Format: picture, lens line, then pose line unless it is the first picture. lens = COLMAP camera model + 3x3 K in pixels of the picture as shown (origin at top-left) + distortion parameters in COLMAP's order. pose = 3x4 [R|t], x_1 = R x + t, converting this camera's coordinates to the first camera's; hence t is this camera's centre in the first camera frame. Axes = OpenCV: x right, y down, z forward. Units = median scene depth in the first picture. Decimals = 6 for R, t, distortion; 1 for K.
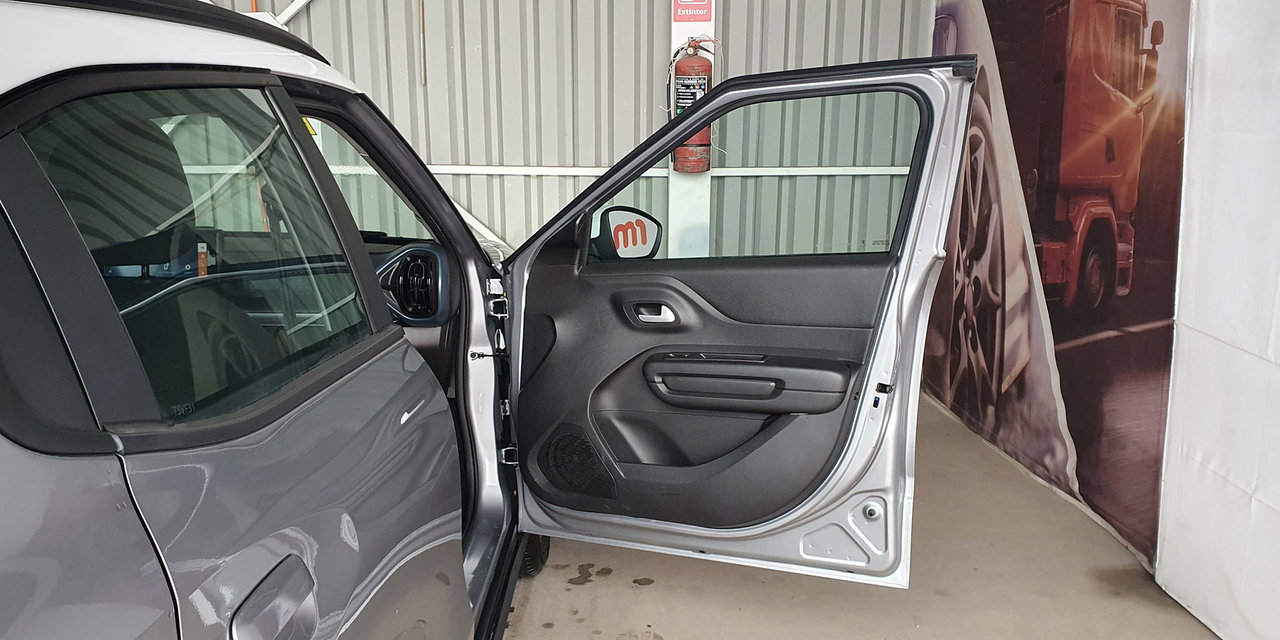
lens RADIAL K [[1005.9, 0, 640.0], [0, 1005.9, 320.0], [0, 0, 1]] dist [0.053921, -0.004743]
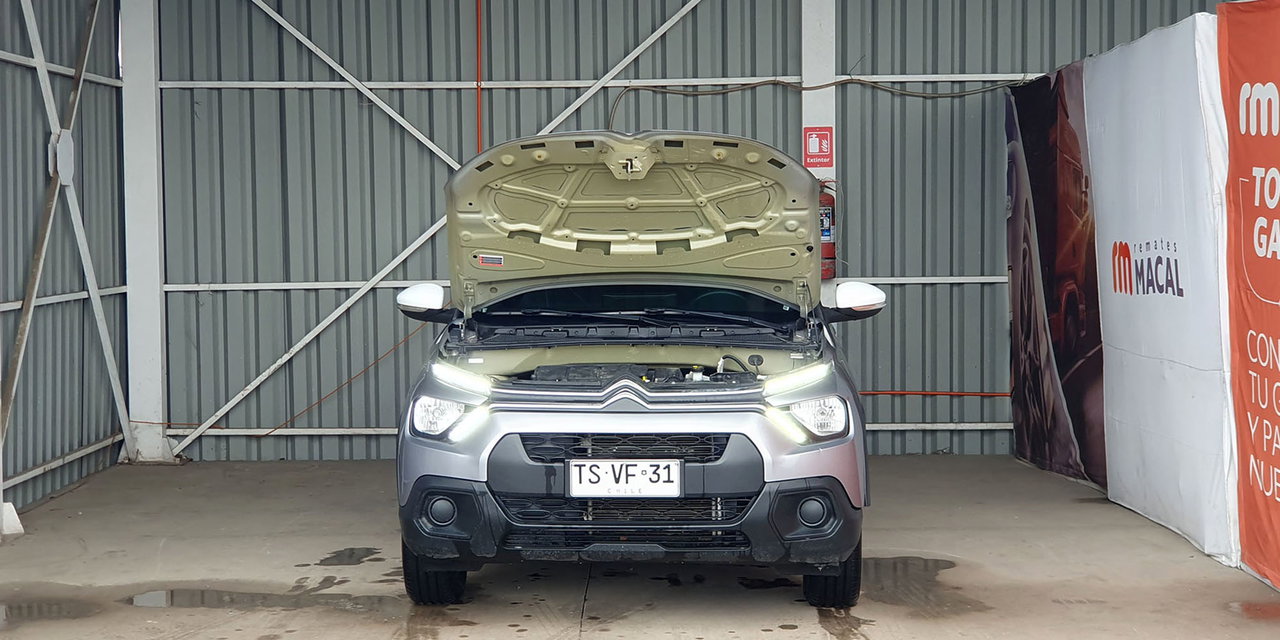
lens RADIAL K [[1950.6, 0, 640.0], [0, 1950.6, 320.0], [0, 0, 1]] dist [0.115923, -0.994691]
pose [[0.998697, -0.012116, -0.049582, -0.055940], [0.003141, 0.984164, -0.177233, 0.347185], [0.050944, 0.176846, 0.982919, -1.464528]]
